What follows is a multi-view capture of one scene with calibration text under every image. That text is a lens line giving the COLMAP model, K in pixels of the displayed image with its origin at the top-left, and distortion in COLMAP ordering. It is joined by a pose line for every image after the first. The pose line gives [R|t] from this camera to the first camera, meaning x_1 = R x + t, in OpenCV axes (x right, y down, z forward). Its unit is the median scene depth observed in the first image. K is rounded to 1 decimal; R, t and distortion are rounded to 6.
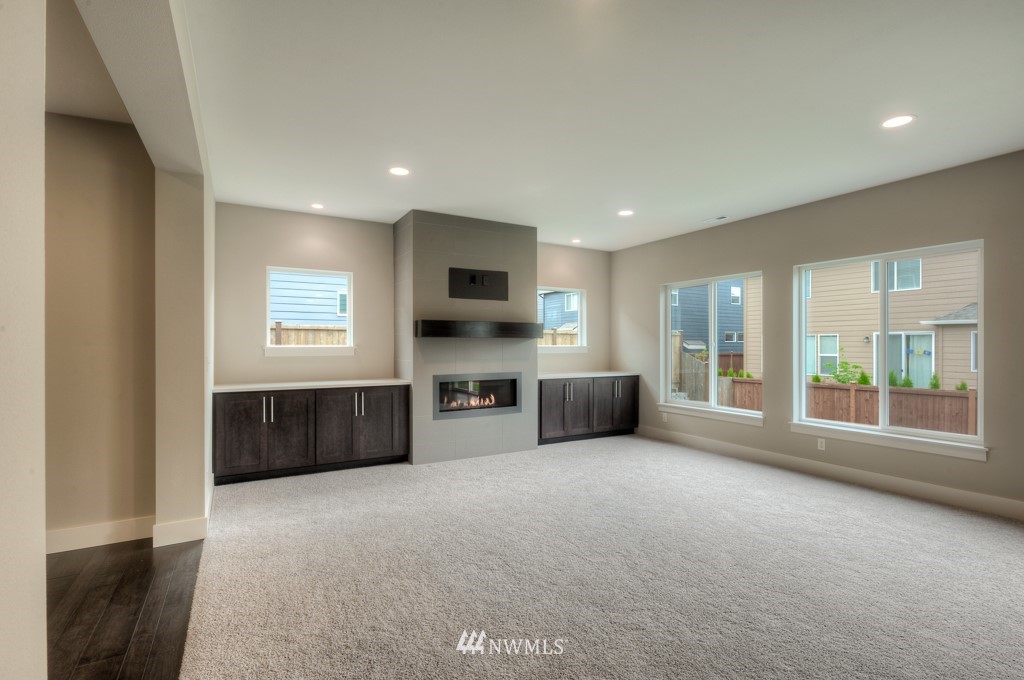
lens RADIAL K [[478.9, 0, 516.4], [0, 478.9, 344.3], [0, 0, 1]] dist [-0.002927, 0.000473]
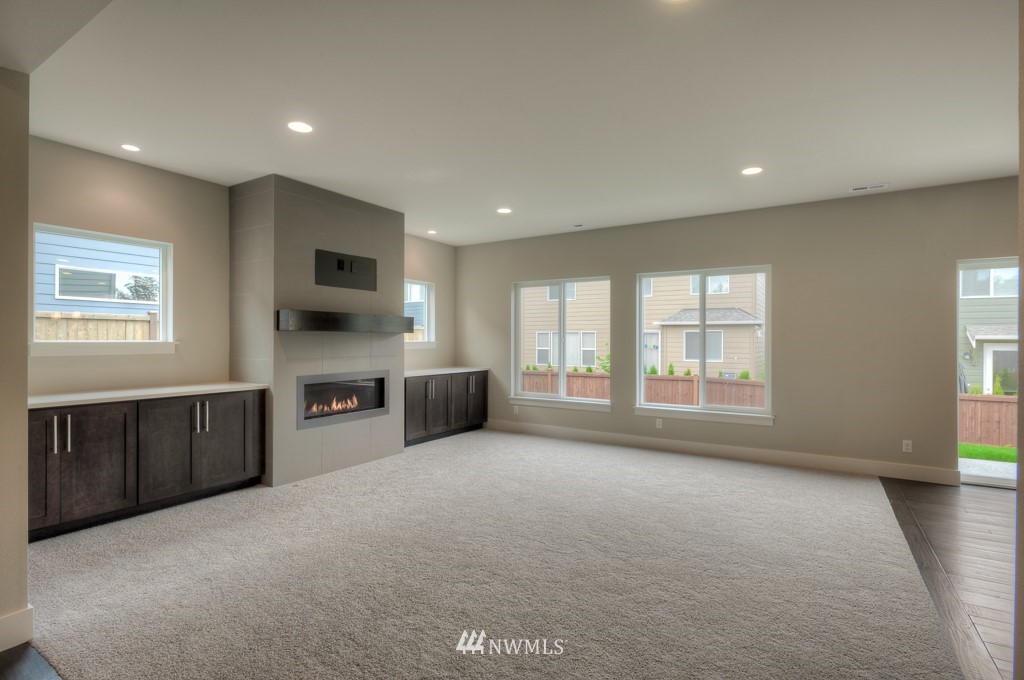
lens RADIAL K [[487.1, 0, 518.8], [0, 487.1, 339.6], [0, 0, 1]] dist [-0.000606, 0.000642]
pose [[0.885579, 0.003273, 0.464477, -0.215736], [-0.003531, 0.999994, -0.000314, -0.000538], [-0.464475, -0.001362, 0.885585, 0.066685]]
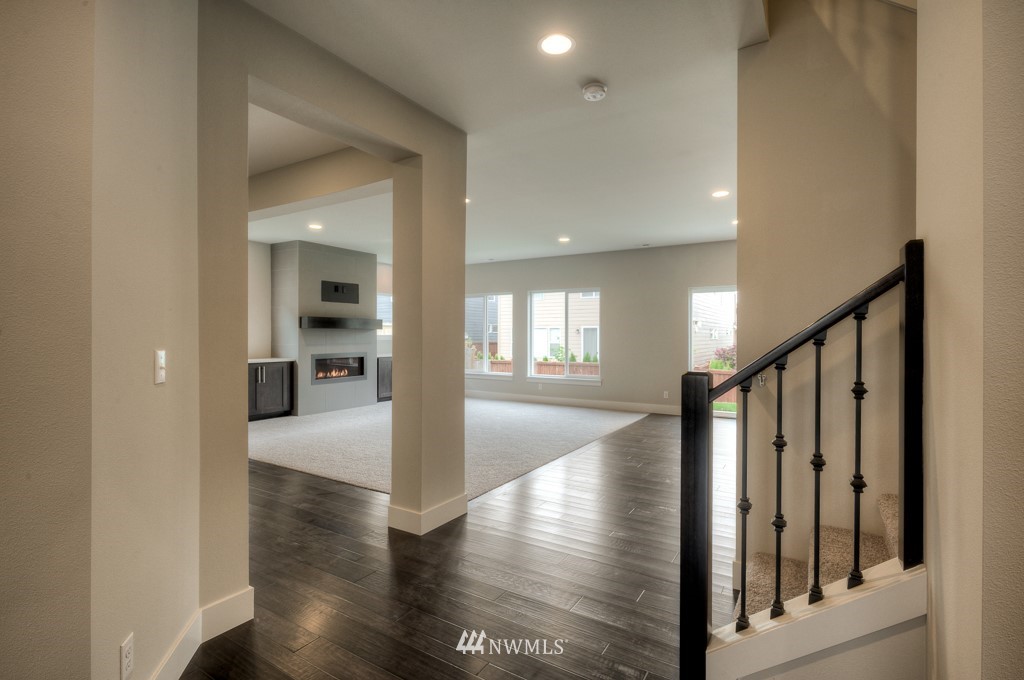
lens RADIAL K [[476.0, 0, 516.3], [0, 476.0, 335.9], [0, 0, 1]] dist [-0.000437, 0.000164]
pose [[0.883622, 0.000890, 0.468199, -0.286712], [-0.002430, 0.999993, 0.002685, 0.003158], [-0.468194, -0.003510, 0.883619, -0.540948]]
